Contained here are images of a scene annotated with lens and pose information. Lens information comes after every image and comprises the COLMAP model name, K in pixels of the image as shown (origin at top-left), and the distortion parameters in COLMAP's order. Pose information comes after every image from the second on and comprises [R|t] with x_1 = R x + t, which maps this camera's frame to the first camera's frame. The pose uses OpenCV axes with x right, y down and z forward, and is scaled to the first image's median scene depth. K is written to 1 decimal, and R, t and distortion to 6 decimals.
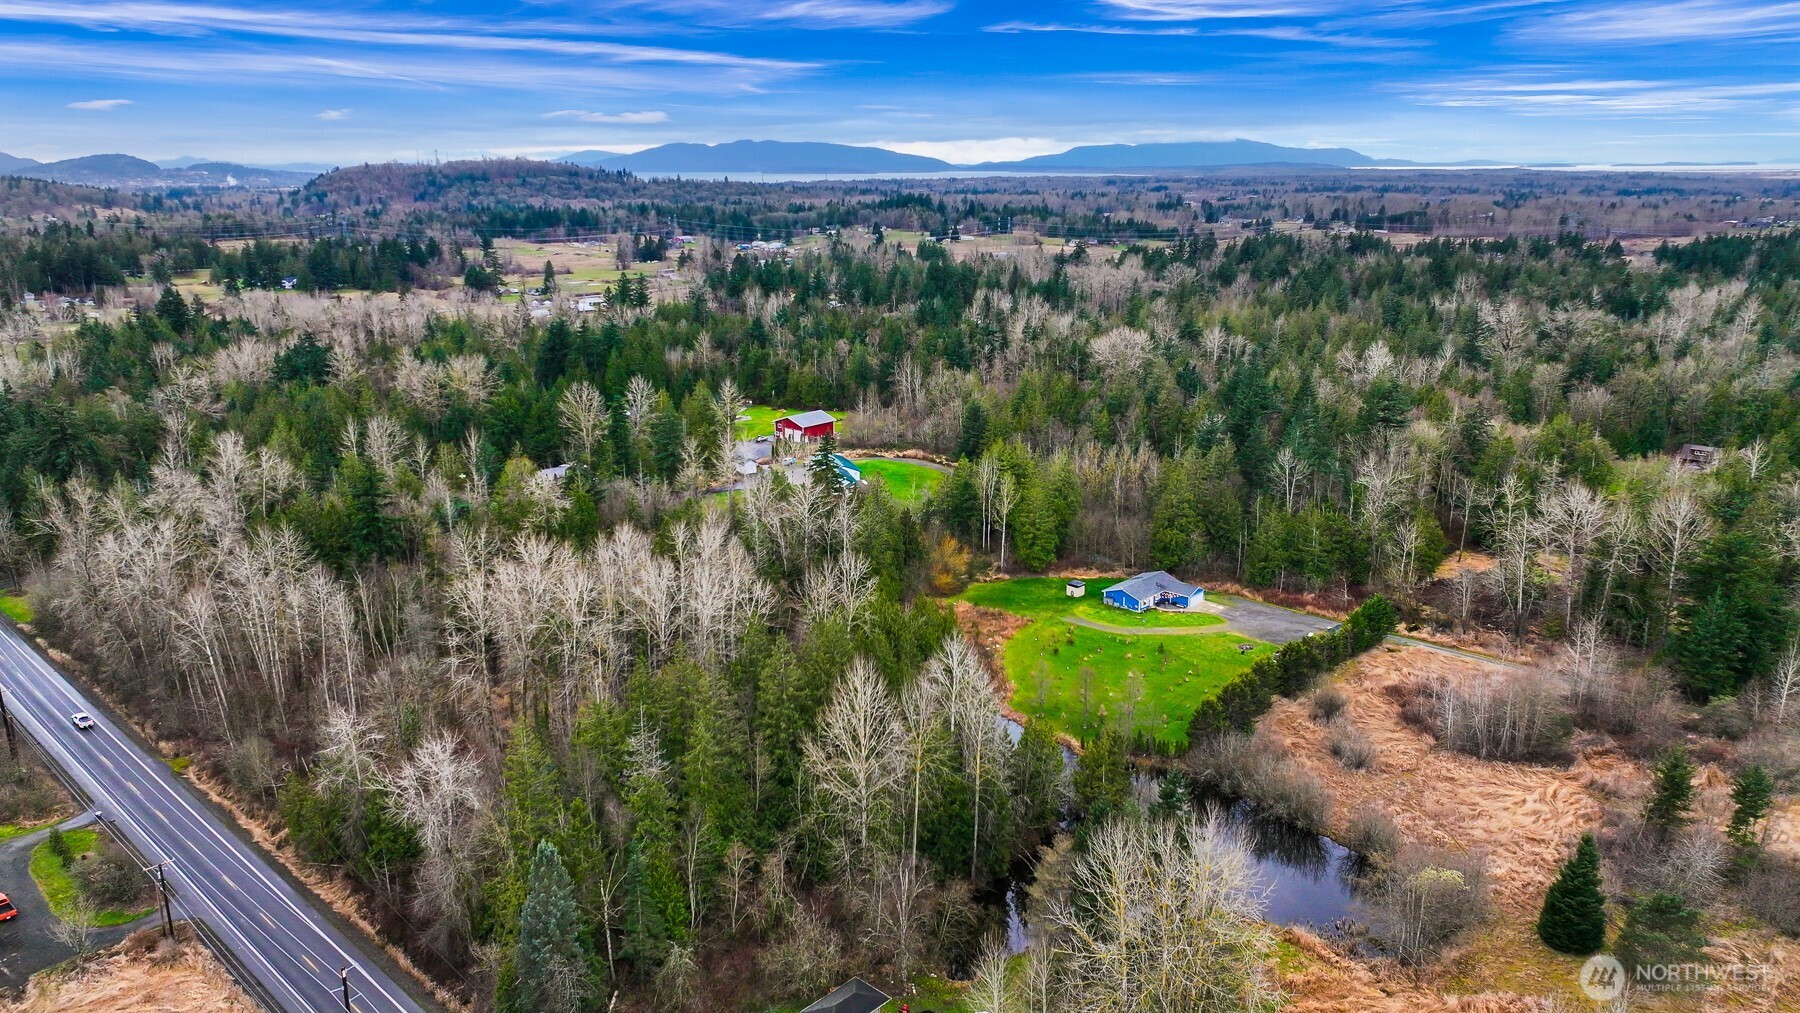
lens RADIAL K [[1248.6, 0, 900.0], [0, 1248.6, 506.5], [0, 0, 1]] dist [0.003037, -0.001434]
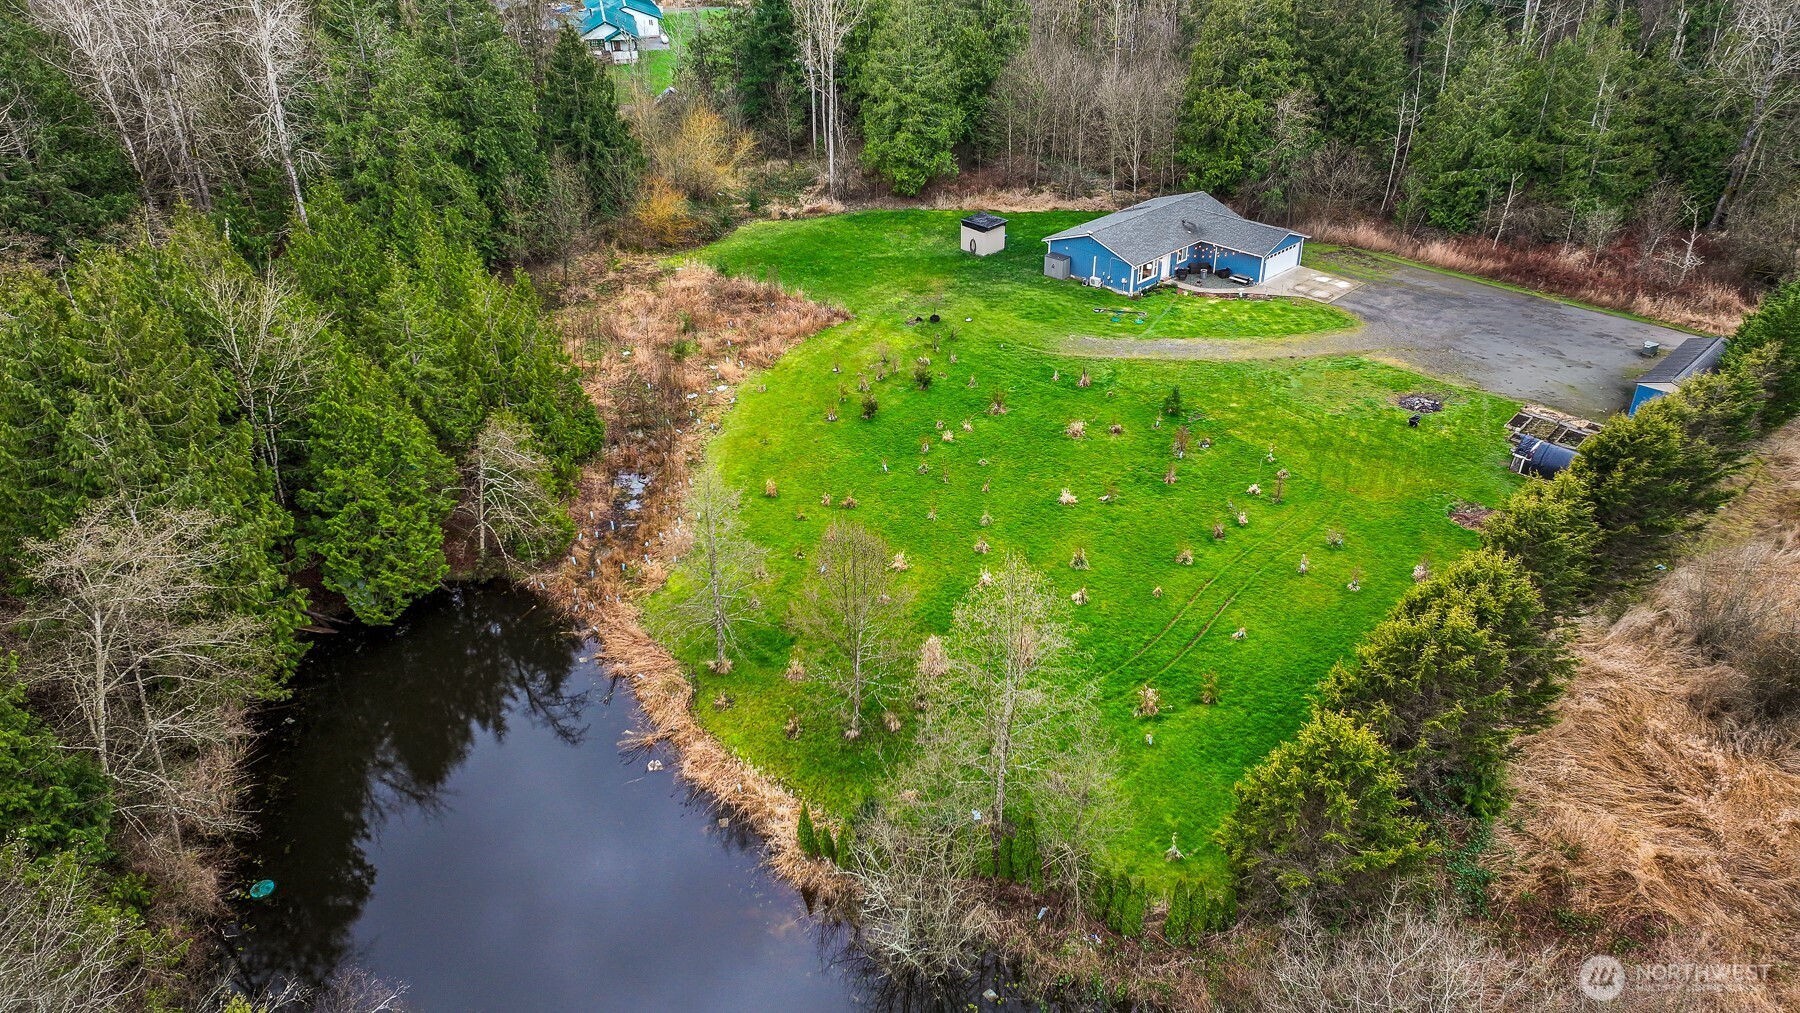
lens RADIAL K [[1248.6, 0, 900.0], [0, 1248.6, 506.5], [0, 0, 1]] dist [0.003037, -0.001434]
pose [[0.999202, 0.015129, -0.036971, 0.128862], [-0.004827, 0.964452, 0.264214, 0.043550], [0.039654, -0.263824, 0.963755, 0.576846]]
